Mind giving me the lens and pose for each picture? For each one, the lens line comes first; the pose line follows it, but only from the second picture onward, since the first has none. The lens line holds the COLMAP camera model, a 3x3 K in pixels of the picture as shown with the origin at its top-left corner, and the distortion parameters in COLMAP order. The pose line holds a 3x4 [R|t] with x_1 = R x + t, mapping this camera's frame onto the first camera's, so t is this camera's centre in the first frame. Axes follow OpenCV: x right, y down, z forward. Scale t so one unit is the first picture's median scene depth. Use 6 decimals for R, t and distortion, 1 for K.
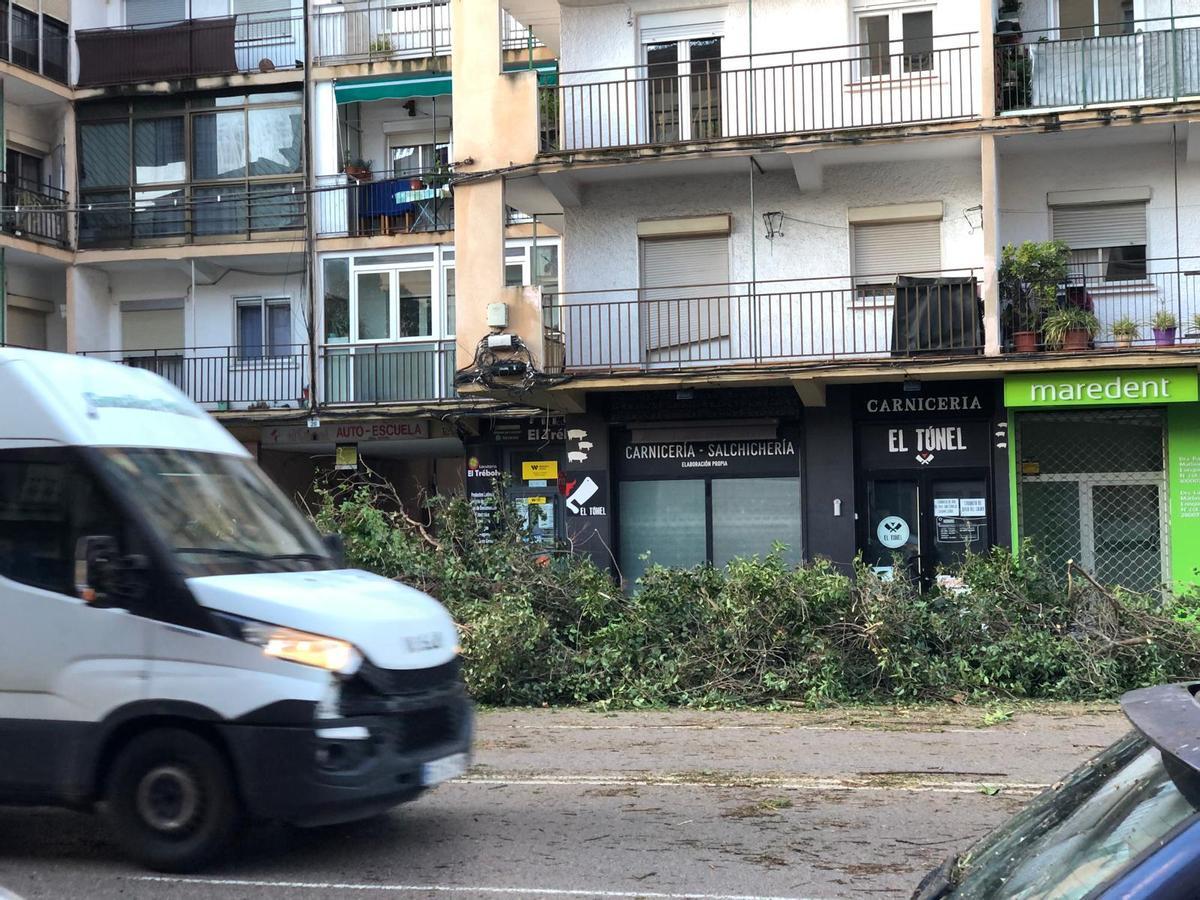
lens RADIAL K [[1646.7, 0, 600.0], [0, 1646.7, 450.0], [0, 0, 1]] dist [0.009213, 0.046442]
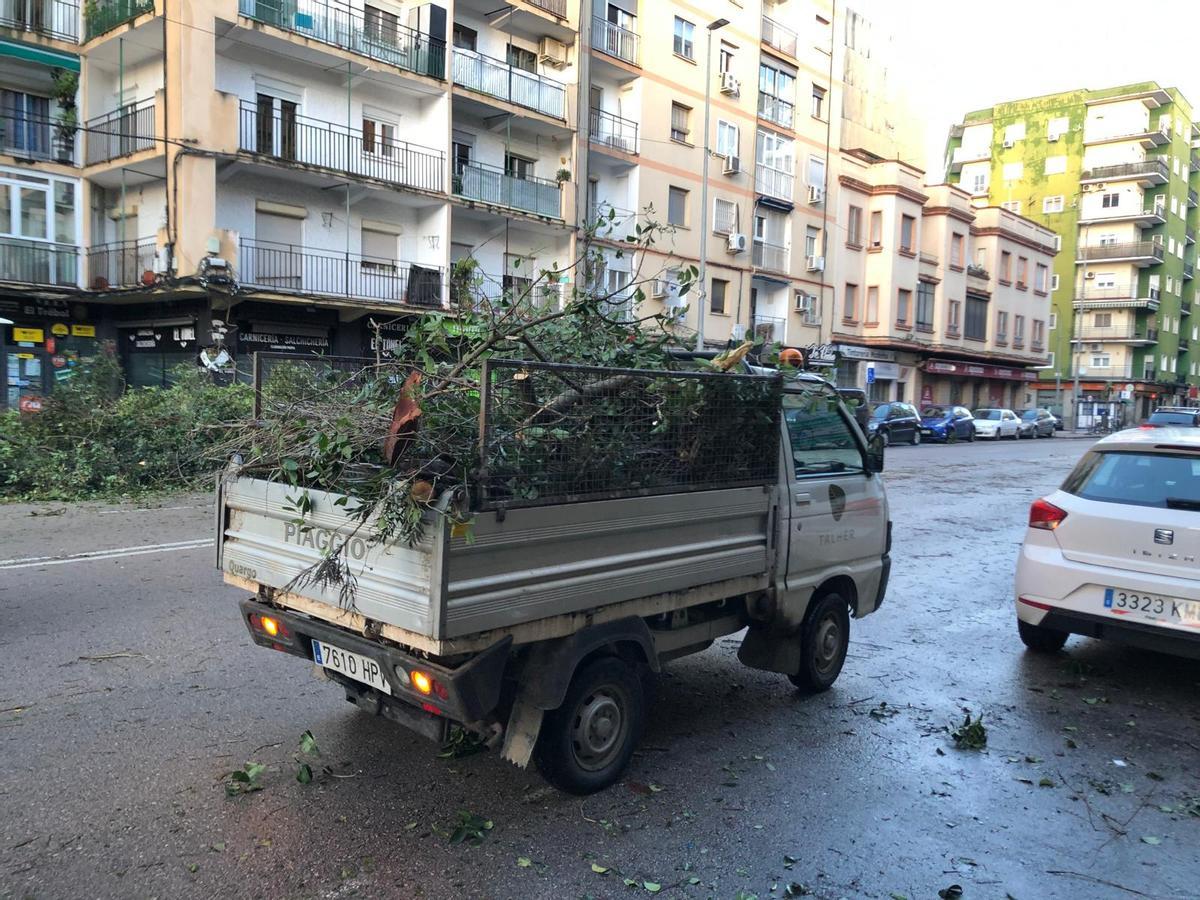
lens RADIAL K [[952.0, 0, 600.0], [0, 952.0, 450.0], [0, 0, 1]] dist [0.002124, -0.115352]
pose [[0.438061, -0.023964, 0.898626, -0.702089], [-0.078687, 0.994785, 0.064886, 0.025068], [-0.895495, -0.099134, 0.433891, 0.244420]]
